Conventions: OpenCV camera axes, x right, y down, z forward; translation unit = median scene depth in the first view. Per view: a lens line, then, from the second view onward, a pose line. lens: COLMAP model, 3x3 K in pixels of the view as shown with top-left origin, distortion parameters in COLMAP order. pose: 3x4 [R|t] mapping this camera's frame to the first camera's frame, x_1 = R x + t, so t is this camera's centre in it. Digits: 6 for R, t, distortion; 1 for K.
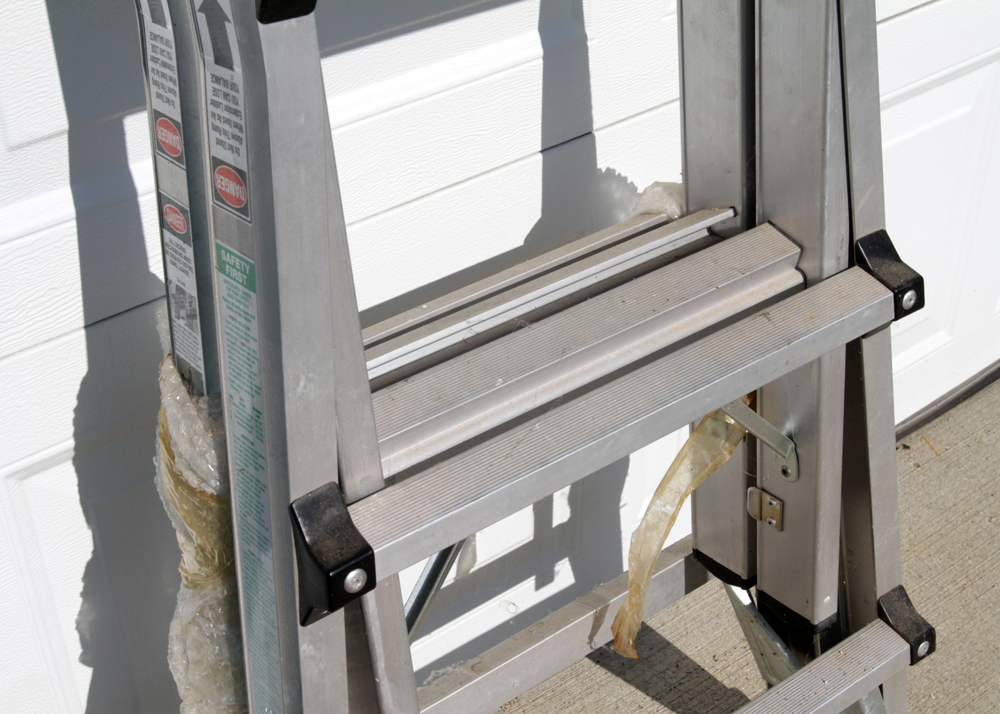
lens RADIAL K [[1433.7, 0, 500.0], [0, 1433.7, 357.0], [0, 0, 1]] dist [-0.049635, 0.140219]
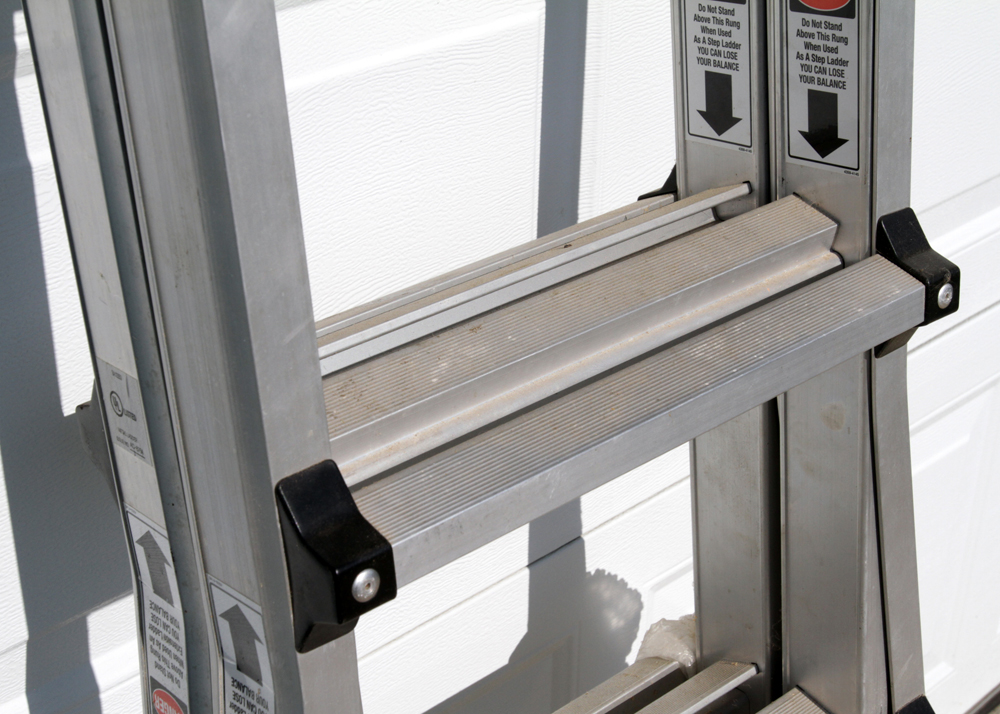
lens RADIAL K [[1634.7, 0, 500.0], [0, 1634.7, 357.0], [0, 0, 1]] dist [-0.032991, 0.127207]
pose [[0.997186, -0.019420, 0.072414, -0.066177], [0.026791, 0.994399, -0.102242, -0.184730], [-0.070023, 0.103894, 0.992120, -0.037018]]
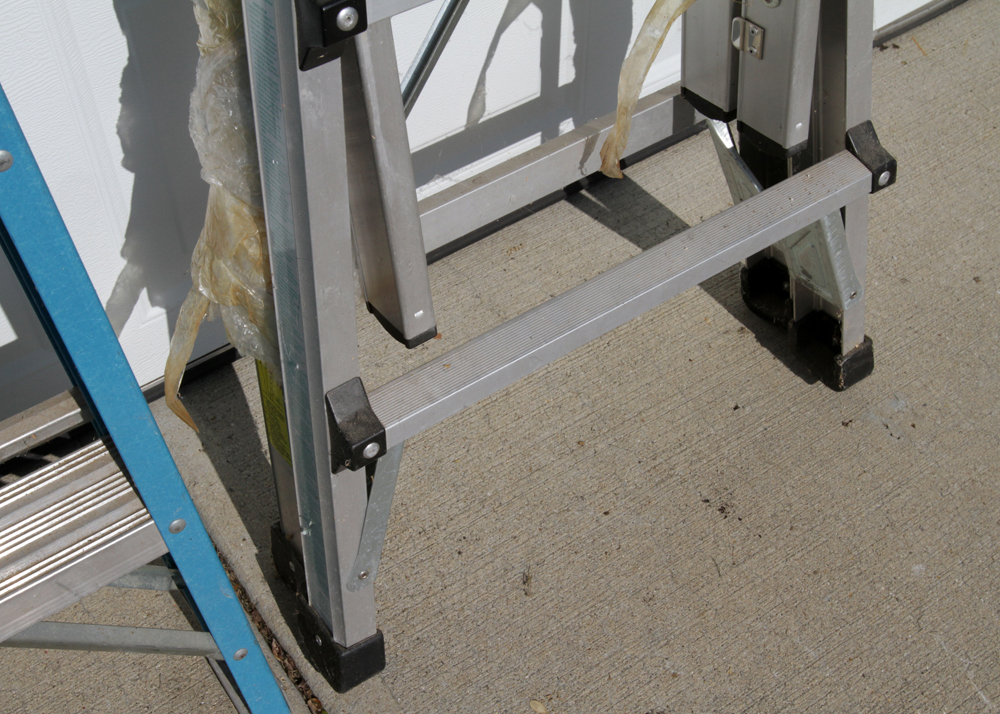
lens RADIAL K [[1288.2, 0, 500.0], [0, 1288.2, 357.0], [0, 0, 1]] dist [-0.085788, 0.211379]
pose [[0.999079, 0.034274, -0.025821, 0.033085], [-0.027201, 0.971208, 0.236676, 0.118712], [0.033189, -0.235756, 0.971245, 0.002940]]
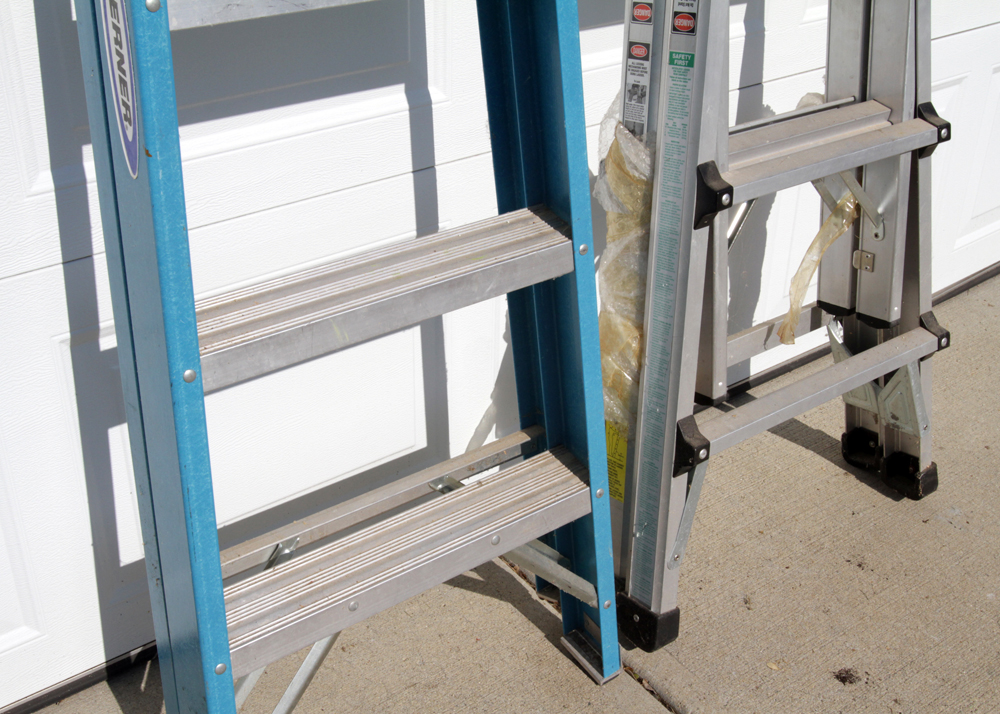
lens RADIAL K [[1193.0, 0, 500.0], [0, 1193.0, 357.0], [0, 0, 1]] dist [-0.084247, 0.152962]
pose [[0.999732, 0.020058, 0.011546, -0.329269], [-0.018731, 0.994259, -0.105348, 0.421724], [-0.013593, 0.105103, 0.994368, -0.585494]]
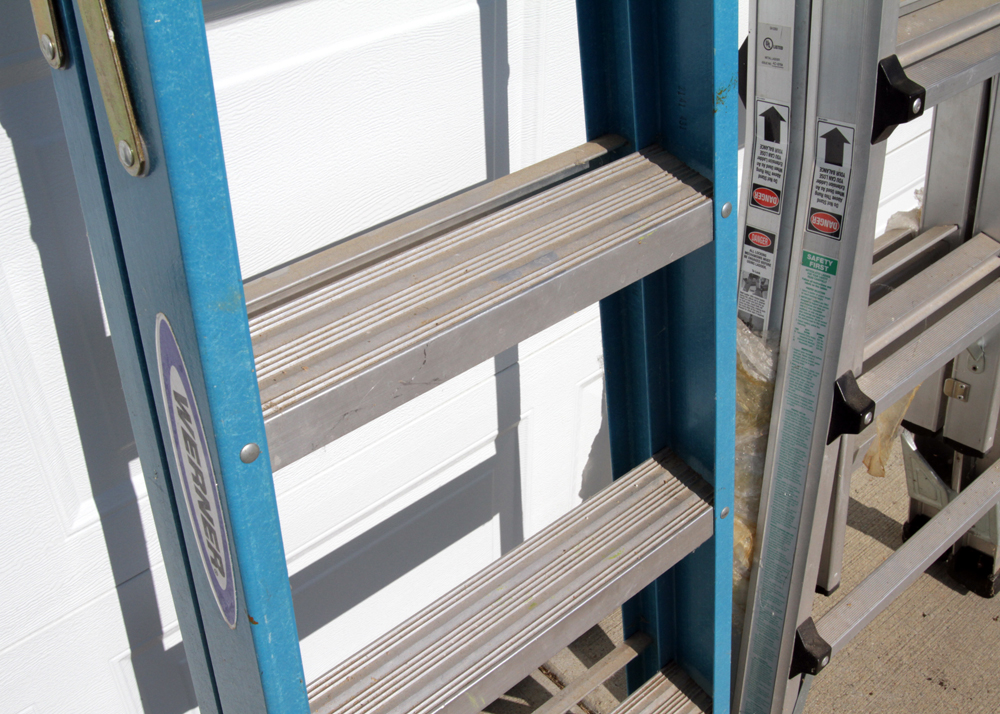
lens RADIAL K [[1067.9, 0, 500.0], [0, 1067.9, 357.0], [0, 0, 1]] dist [-0.093918, 0.105056]
pose [[0.997344, -0.038035, 0.062109, -0.484032], [0.036699, 0.999073, 0.022523, 0.012946], [-0.062909, -0.020183, 0.997815, -0.302342]]
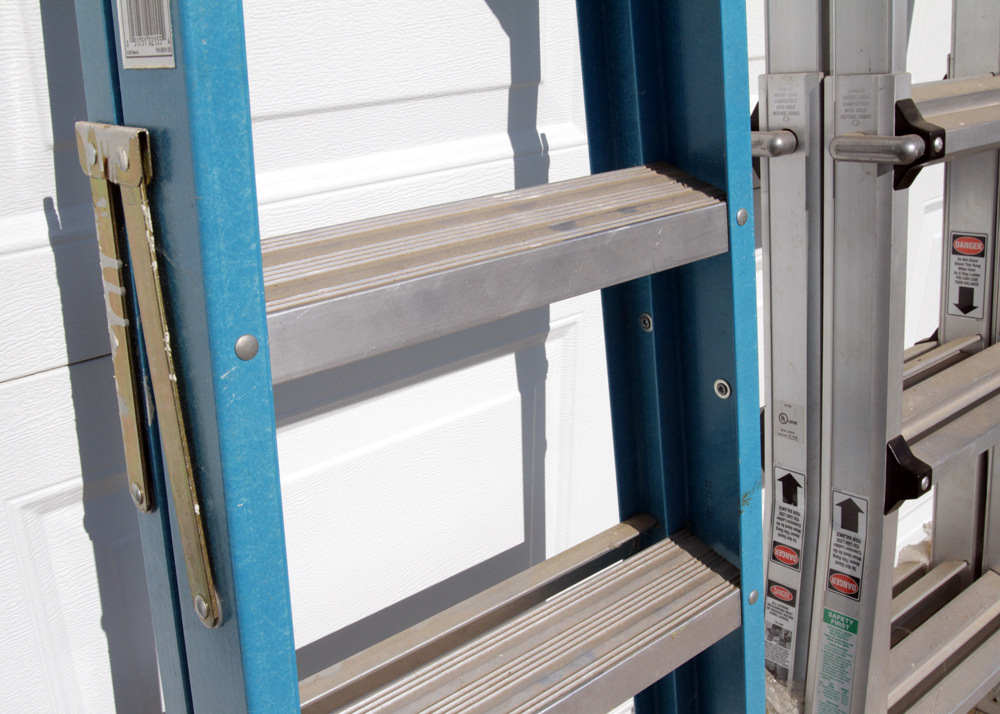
lens RADIAL K [[998.7, 0, 500.0], [0, 998.7, 357.0], [0, 0, 1]] dist [-0.095815, 0.088337]
pose [[0.998938, -0.011809, 0.044527, -0.494521], [0.021481, 0.974473, -0.223475, -0.085166], [-0.040751, 0.224194, 0.973692, -0.314874]]
